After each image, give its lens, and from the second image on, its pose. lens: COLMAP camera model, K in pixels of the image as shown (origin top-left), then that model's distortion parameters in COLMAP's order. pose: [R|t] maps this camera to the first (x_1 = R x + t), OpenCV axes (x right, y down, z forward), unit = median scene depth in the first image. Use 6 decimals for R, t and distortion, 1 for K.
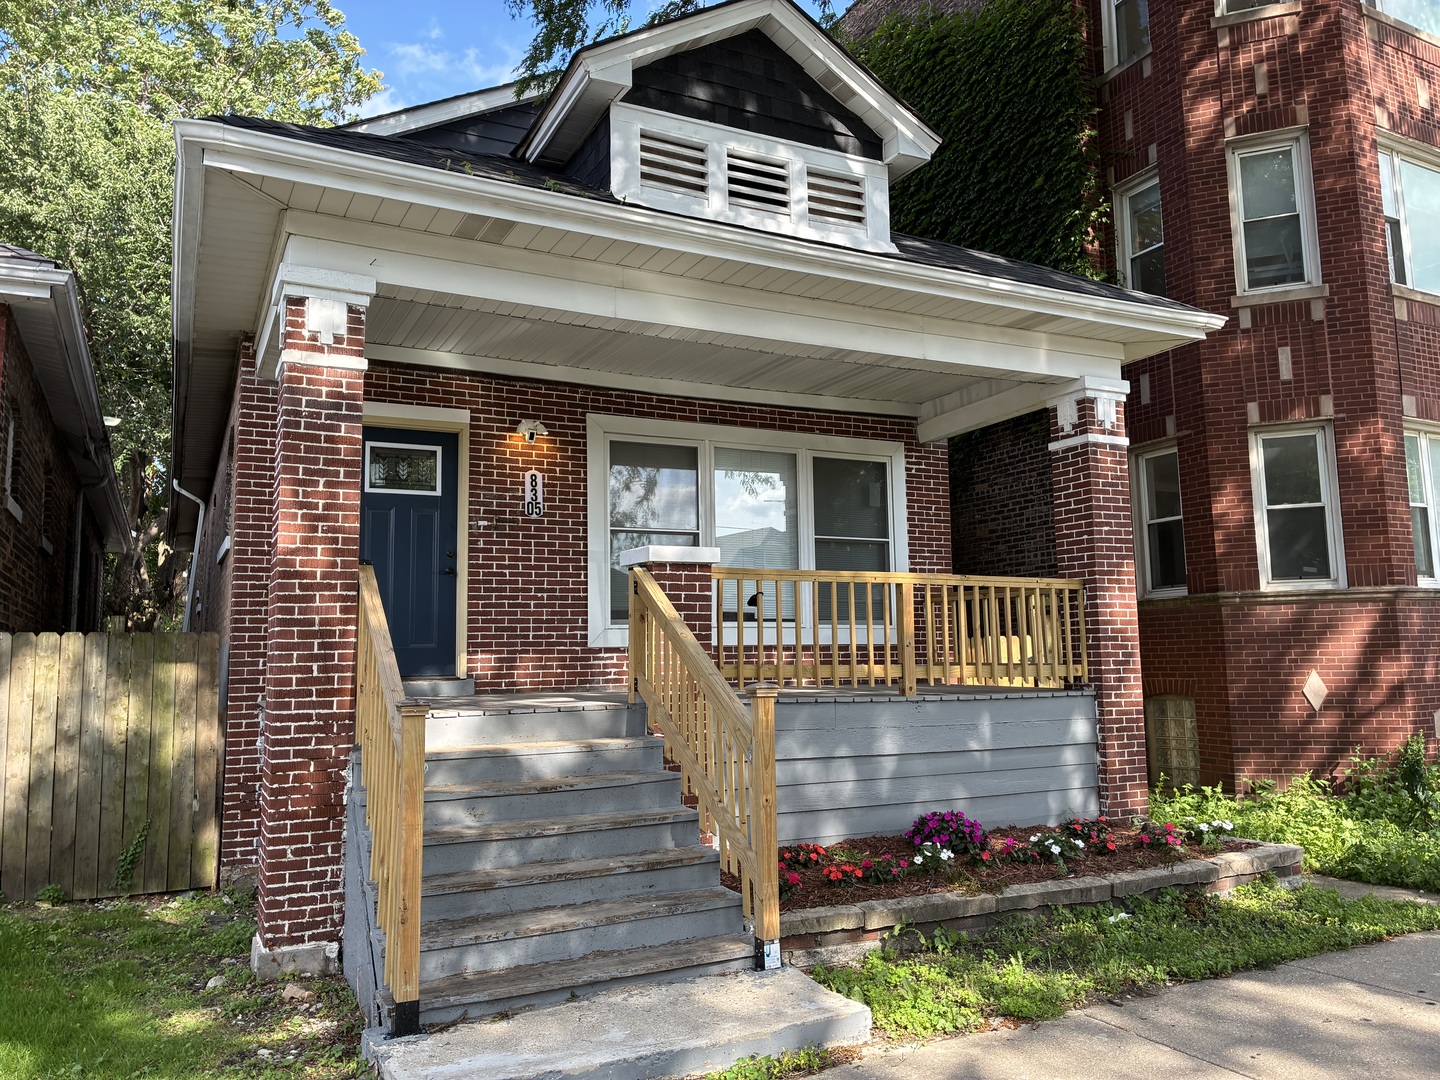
lens RADIAL K [[1088.0, 0, 709.6], [0, 1088.0, 538.7], [0, 0, 1]] dist [0.040162, -0.051278]
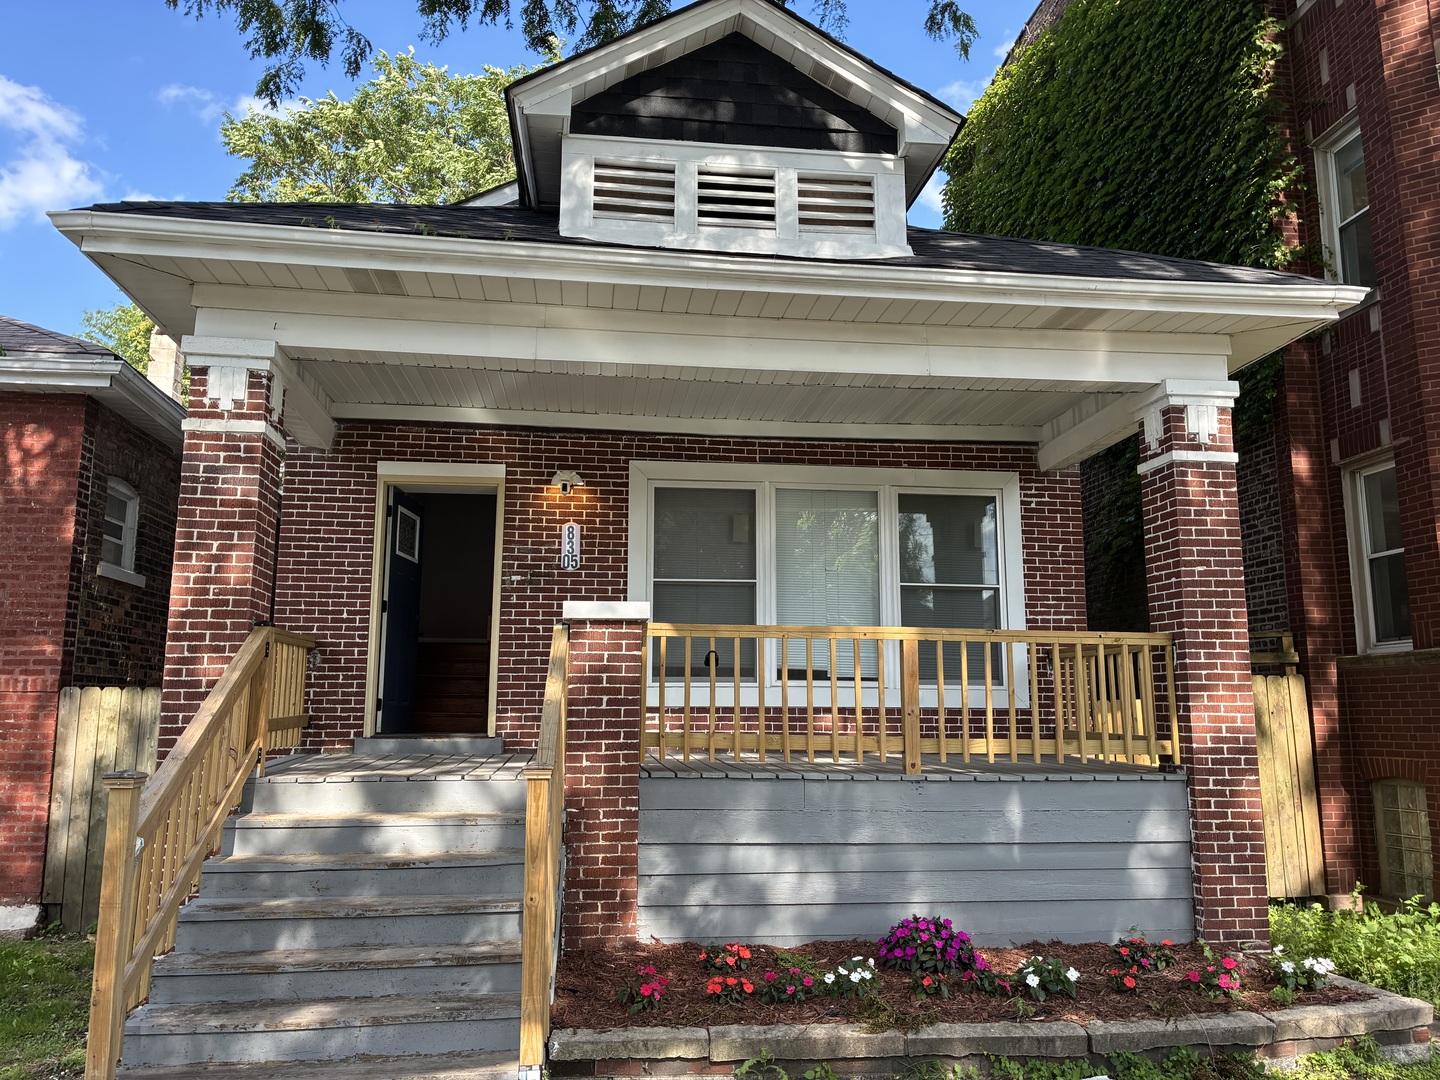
lens RADIAL K [[1088.0, 0, 713.8], [0, 1088.0, 543.1], [0, 0, 1]] dist [0.040162, -0.051278]
pose [[0.942790, -0.031853, -0.331861, 0.297983], [0.019473, 0.998987, -0.040564, -0.002485], [0.332817, 0.031781, 0.942456, 0.136957]]
